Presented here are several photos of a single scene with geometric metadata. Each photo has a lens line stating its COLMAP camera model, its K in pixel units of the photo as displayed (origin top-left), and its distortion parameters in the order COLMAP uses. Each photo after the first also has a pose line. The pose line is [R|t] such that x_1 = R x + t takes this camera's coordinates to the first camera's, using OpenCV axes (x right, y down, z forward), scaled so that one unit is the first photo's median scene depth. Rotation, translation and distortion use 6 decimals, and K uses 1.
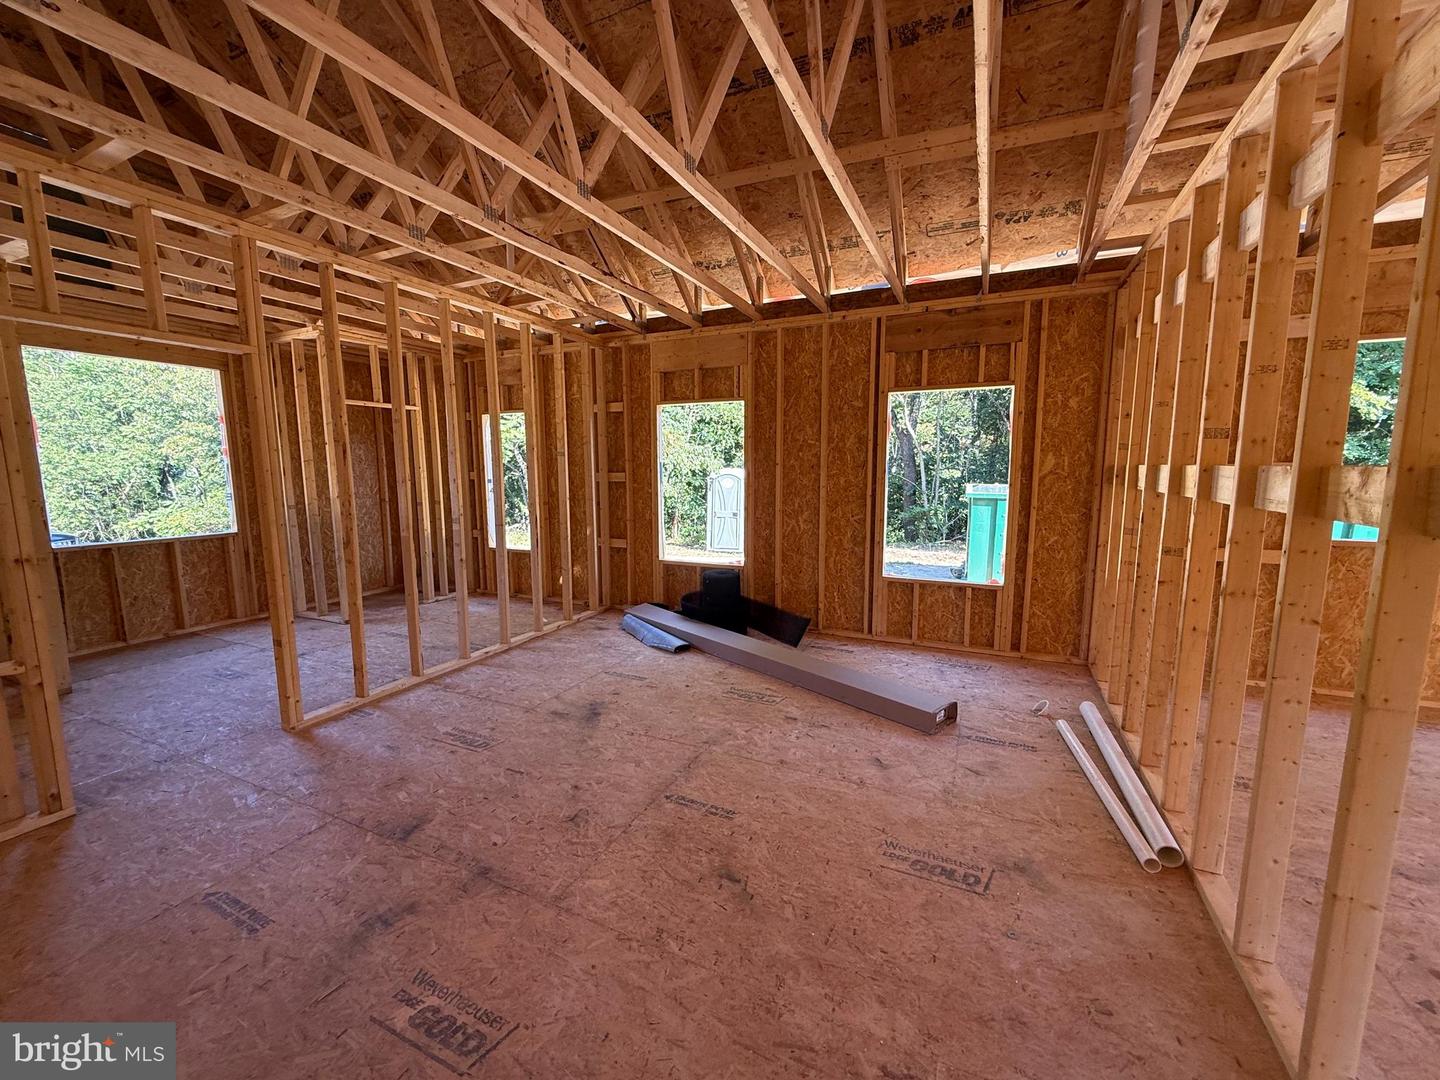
lens RADIAL K [[567.4, 0, 720.0], [0, 567.4, 540.0], [0, 0, 1]] dist [0.000706, 0.000040]
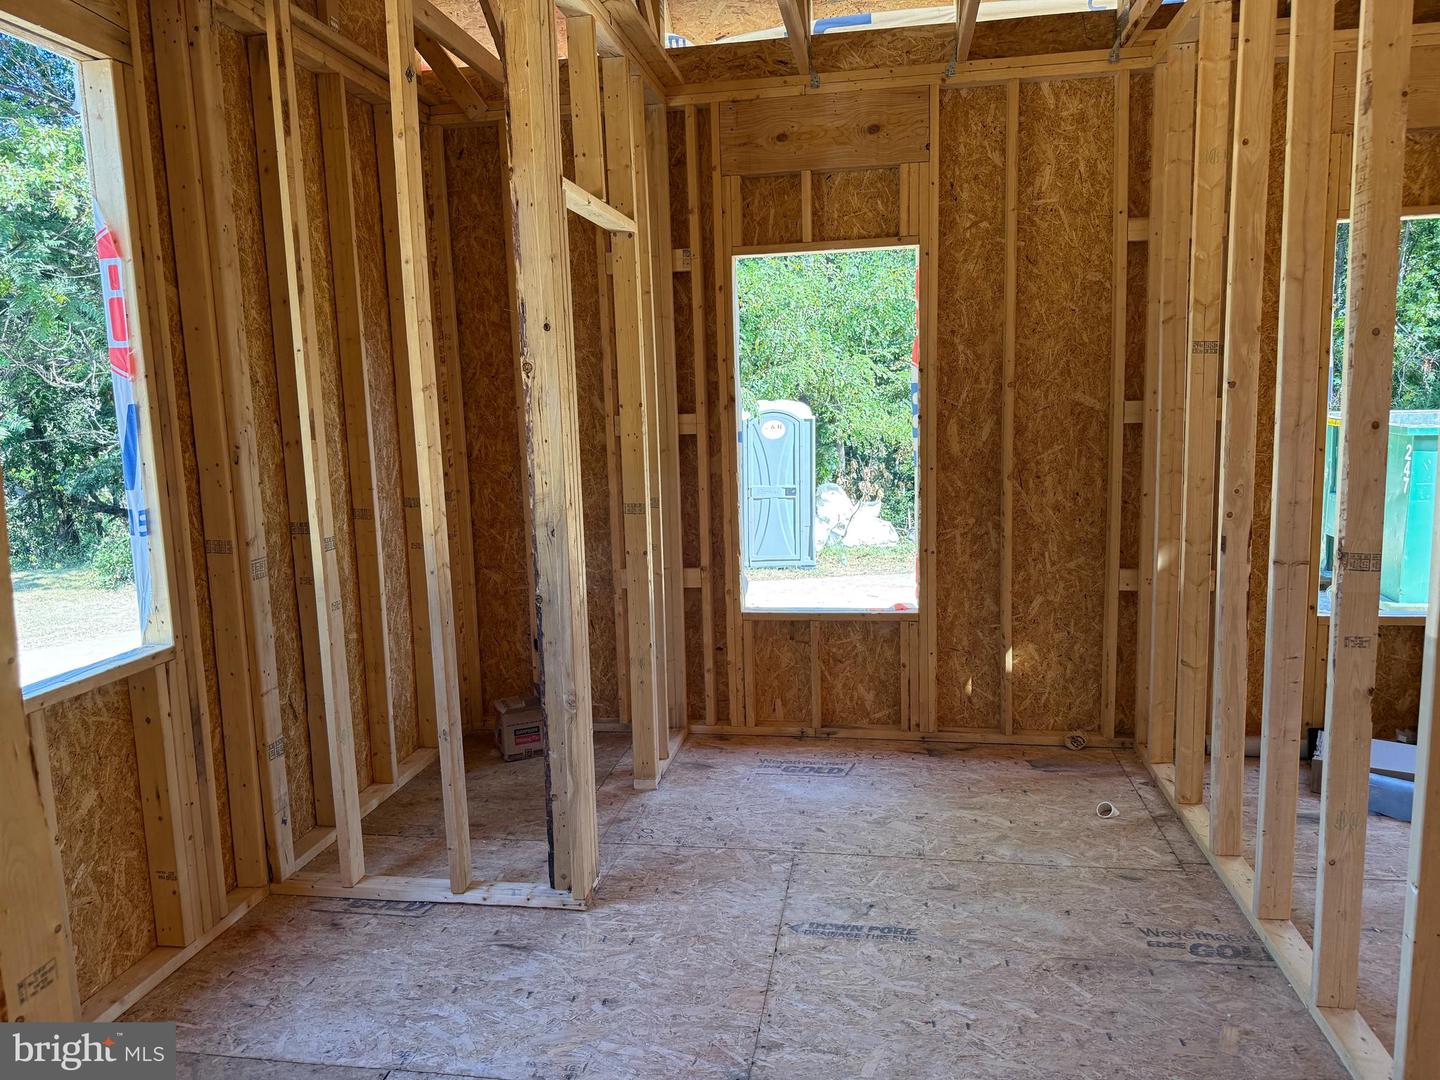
lens RADIAL K [[1044.9, 0, 720.0], [0, 1044.9, 540.0], [0, 0, 1]] dist [0.026999, -0.000756]
pose [[0.964084, -0.059922, 0.258748, -0.710746], [0.056051, 0.998178, 0.022319, -0.062591], [-0.259614, -0.007014, 0.965687, 0.415586]]
